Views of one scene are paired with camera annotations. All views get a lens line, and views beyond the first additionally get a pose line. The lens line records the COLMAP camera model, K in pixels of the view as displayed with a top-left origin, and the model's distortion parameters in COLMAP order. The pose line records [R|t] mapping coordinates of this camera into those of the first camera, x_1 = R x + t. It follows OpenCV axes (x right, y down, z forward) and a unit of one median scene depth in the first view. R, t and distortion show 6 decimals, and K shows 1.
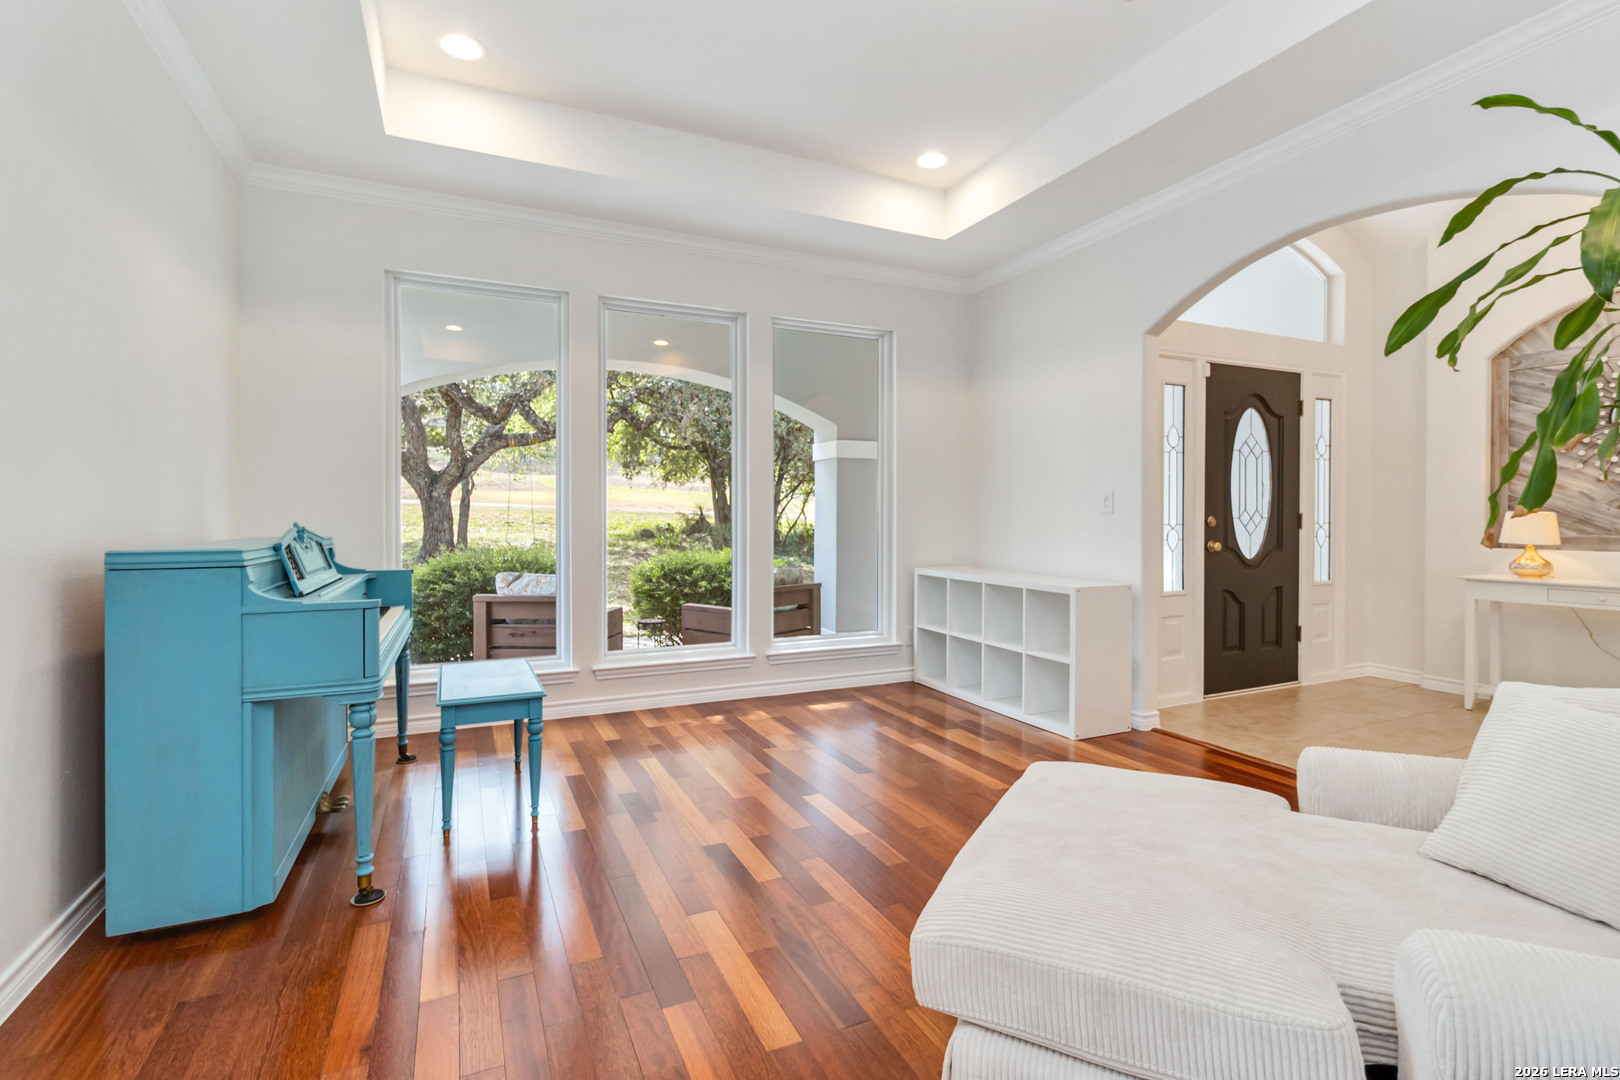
lens RADIAL K [[754.4, 0, 810.7], [0, 754.4, 519.8], [0, 0, 1]] dist [0.000198, 0.000215]
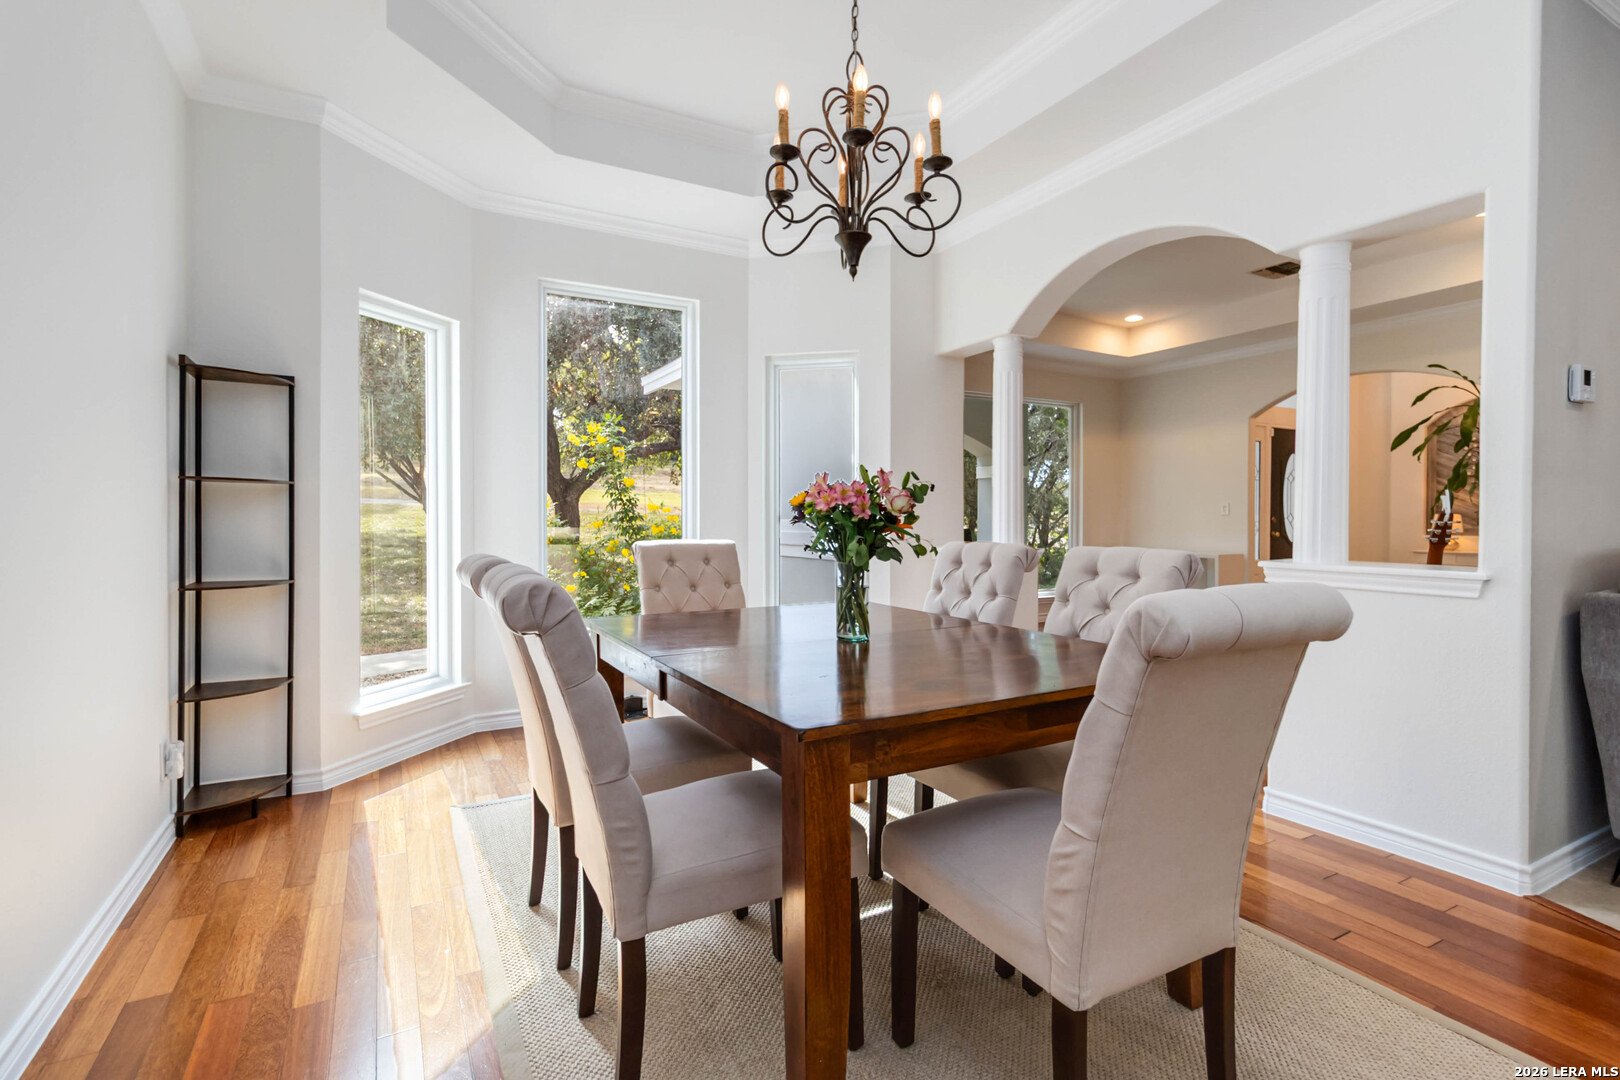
lens RADIAL K [[770.0, 0, 816.6], [0, 770.0, 518.0], [0, 0, 1]] dist [0.001193, 0.000182]
pose [[0.997514, -0.000122, 0.070474, -0.738402], [0.000546, 0.999982, -0.005996, 0.009369], [-0.070472, 0.006019, 0.997496, -0.790351]]
